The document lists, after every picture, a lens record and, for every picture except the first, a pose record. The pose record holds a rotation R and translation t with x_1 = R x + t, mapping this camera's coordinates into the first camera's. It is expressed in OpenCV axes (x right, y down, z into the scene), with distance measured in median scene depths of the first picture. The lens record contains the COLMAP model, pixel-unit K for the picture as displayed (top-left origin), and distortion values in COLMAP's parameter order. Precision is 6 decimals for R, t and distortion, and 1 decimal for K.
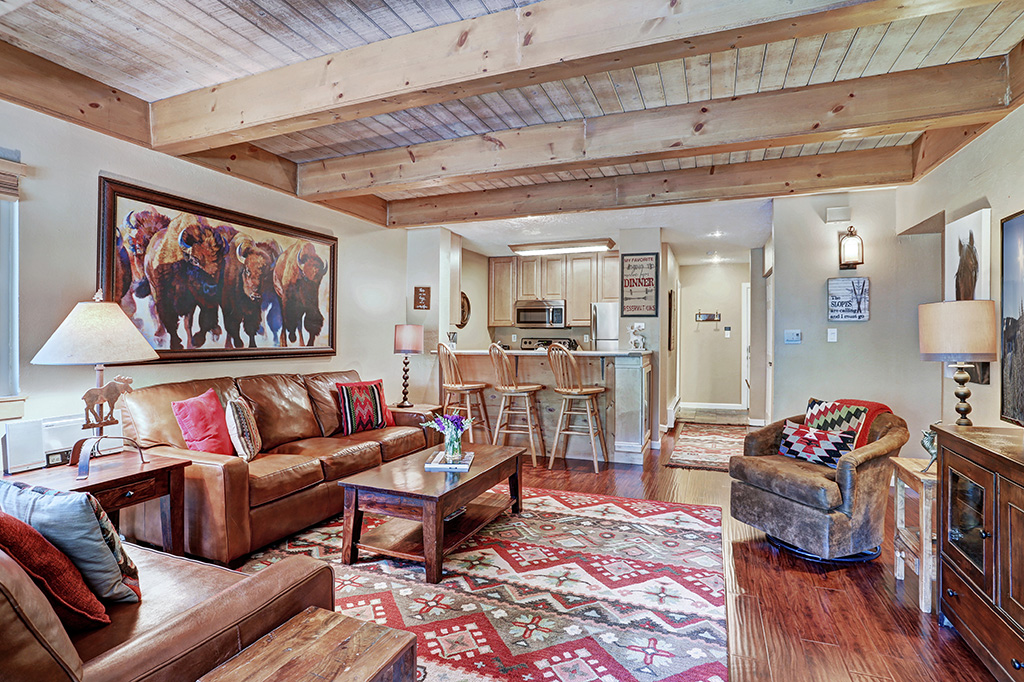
lens RADIAL K [[512.5, 0, 511.5], [0, 512.5, 339.1], [0, 0, 1]] dist [-0.006833, -0.000812]
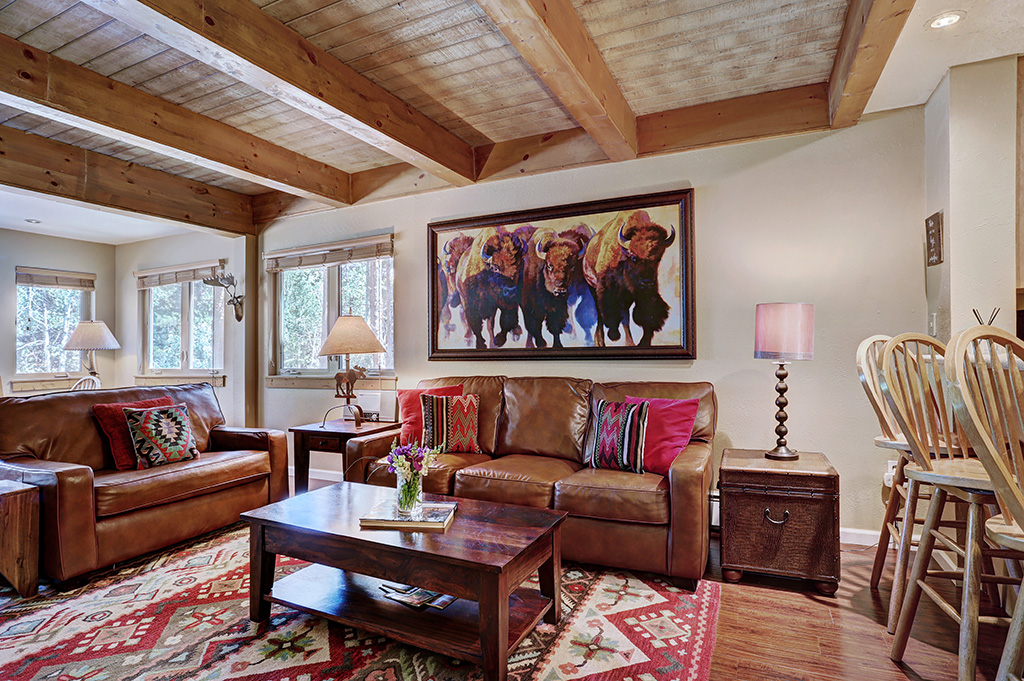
lens RADIAL K [[535.6, 0, 511.8], [0, 535.6, 340.7], [0, 0, 1]] dist [-0.036073, 0.005932]
pose [[-0.057382, -0.023485, -0.998076, 0.506440], [0.008241, 0.999678, -0.023996, 0.030057], [0.998318, -0.009603, -0.057170, 1.063211]]
